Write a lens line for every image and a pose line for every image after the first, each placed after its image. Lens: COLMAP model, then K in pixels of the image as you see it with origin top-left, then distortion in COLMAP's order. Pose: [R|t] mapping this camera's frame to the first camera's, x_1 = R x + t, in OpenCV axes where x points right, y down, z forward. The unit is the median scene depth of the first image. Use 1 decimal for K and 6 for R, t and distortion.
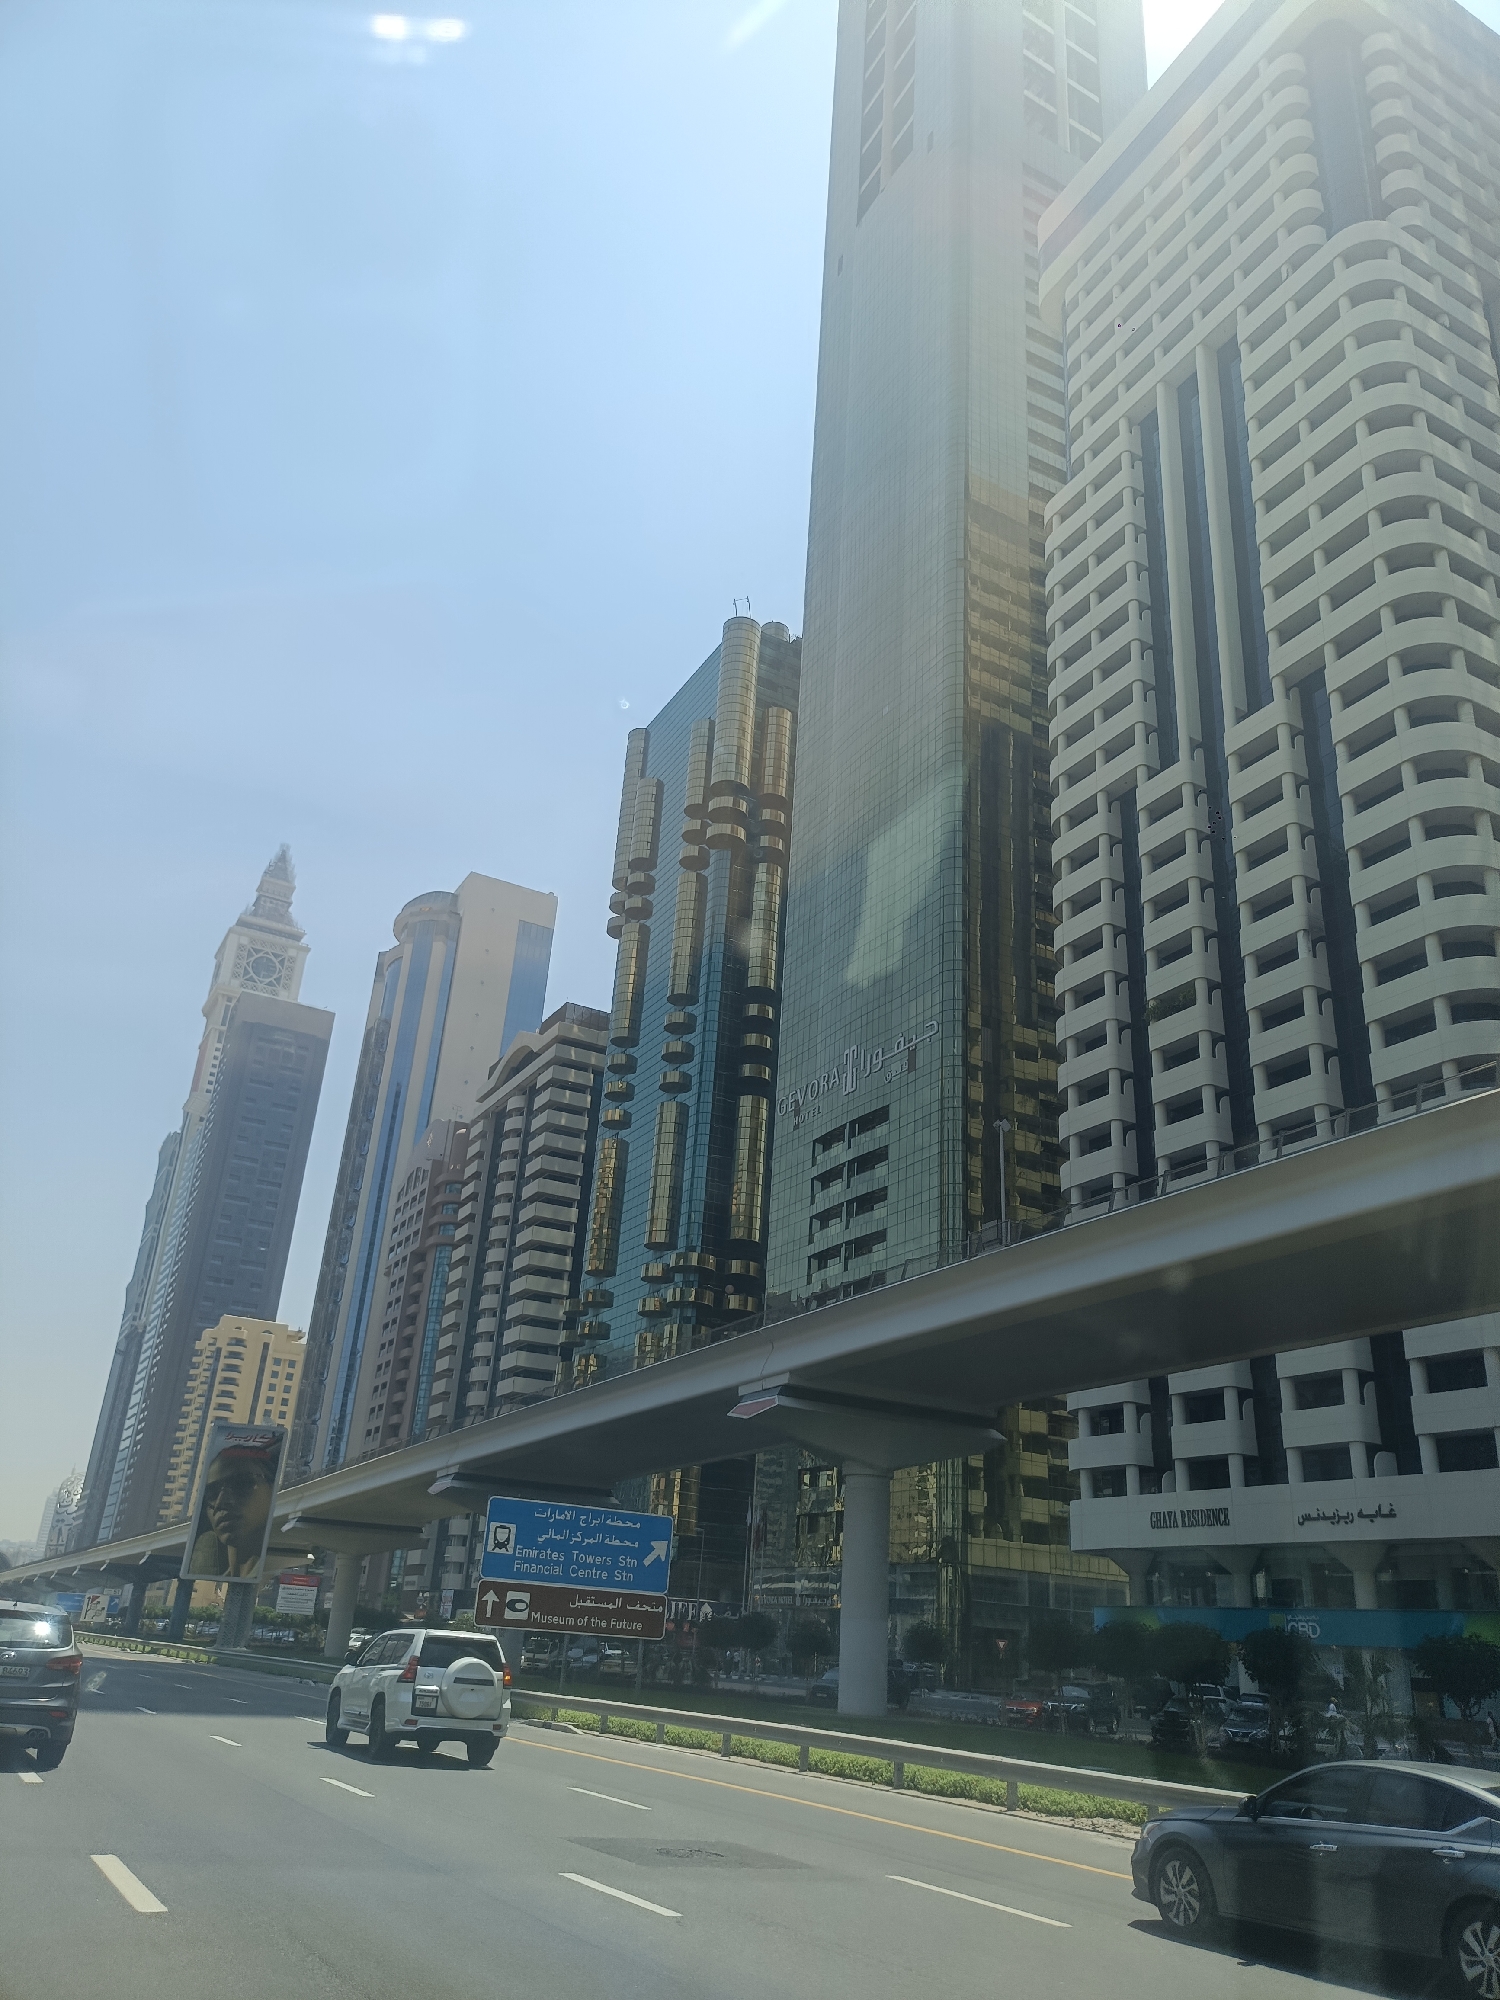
lens RADIAL K [[1465.6, 0, 750.0], [0, 1465.6, 1000.0], [0, 0, 1]] dist [0.050371, 0.000089]
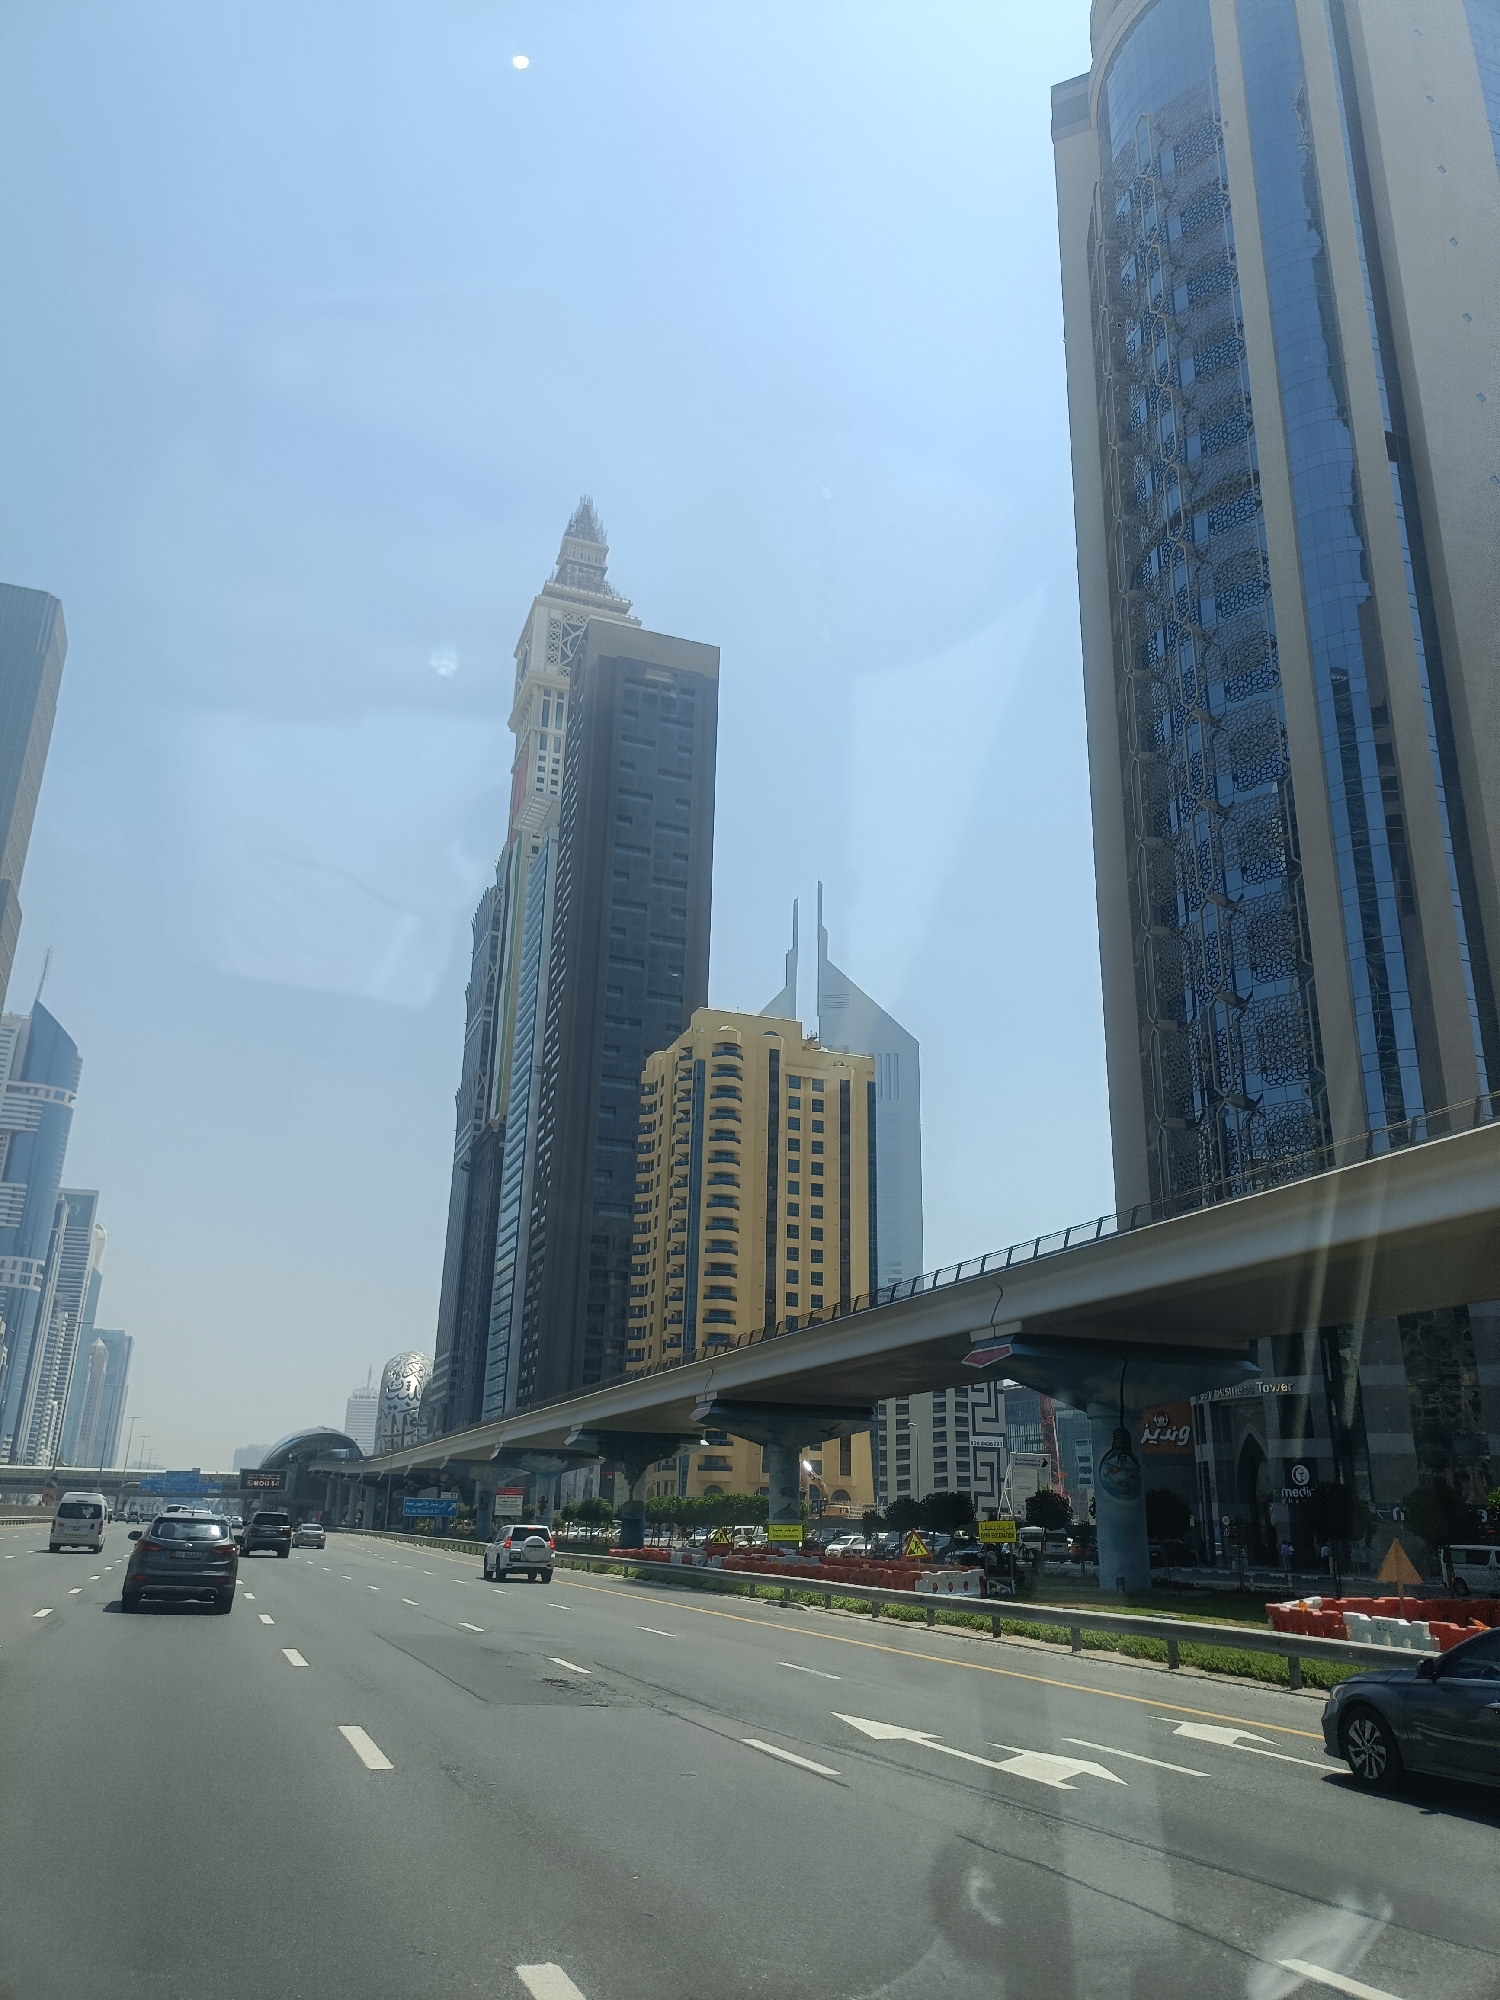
lens RADIAL K [[1447.7, 0, 750.0], [0, 1447.7, 1000.0], [0, 0, 1]] dist [0.097324, 0.000261]
pose [[0.987484, -0.085178, -0.132743, -0.169429], [0.093417, 0.993987, 0.057119, 0.116840], [0.127080, -0.068805, 0.989503, 0.286844]]
